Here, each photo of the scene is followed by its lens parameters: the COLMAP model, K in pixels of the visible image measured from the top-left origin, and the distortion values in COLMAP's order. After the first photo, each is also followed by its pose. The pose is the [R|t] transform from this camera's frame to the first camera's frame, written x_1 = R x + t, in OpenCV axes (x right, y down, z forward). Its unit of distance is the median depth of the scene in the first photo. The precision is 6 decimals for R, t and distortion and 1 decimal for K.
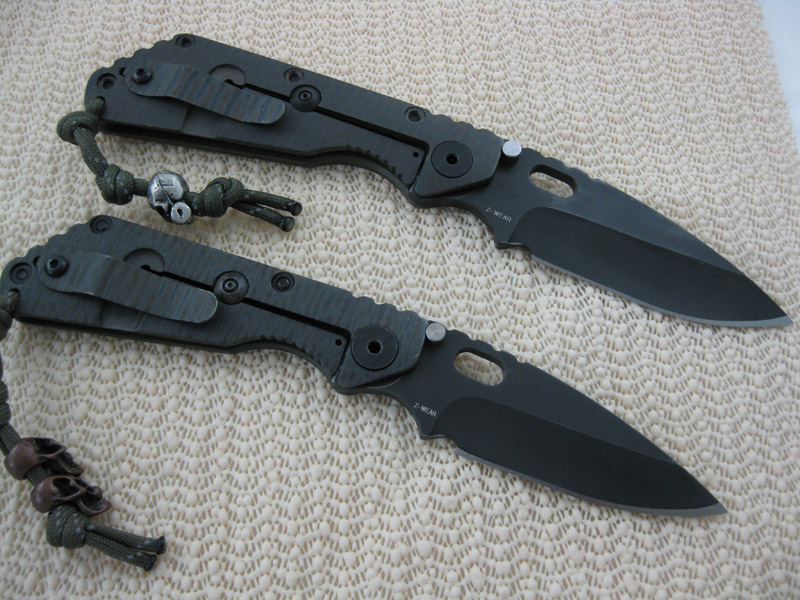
lens RADIAL K [[816.9, 0, 403.6], [0, 816.9, 302.9], [0, 0, 1]] dist [-0.123075, 0.045093]
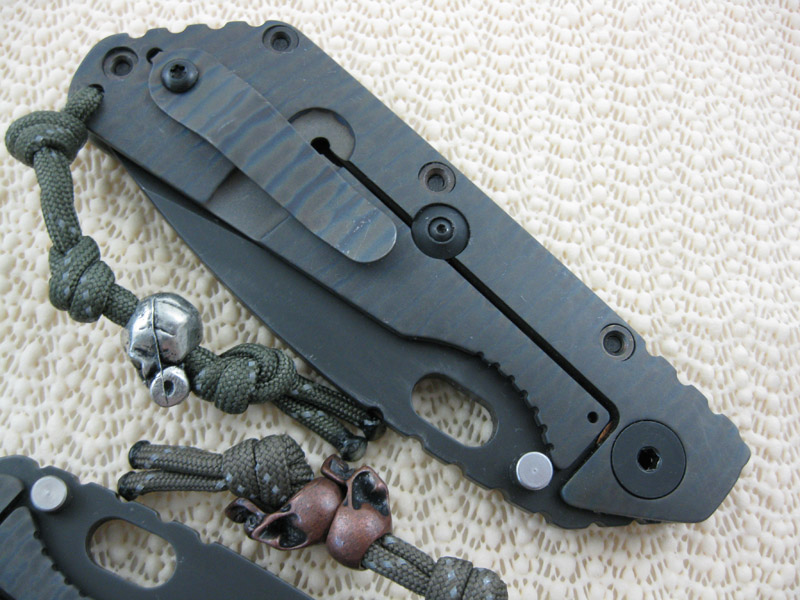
lens RADIAL K [[834.2, 0, 402.2], [0, 834.2, 288.0], [0, 0, 1]] dist [-0.129786, 0.039243]
pose [[0.990886, 0.133170, 0.020285, -0.044228], [-0.134682, 0.982263, 0.130461, -0.183026], [-0.002552, -0.132004, 0.991246, 0.378746]]
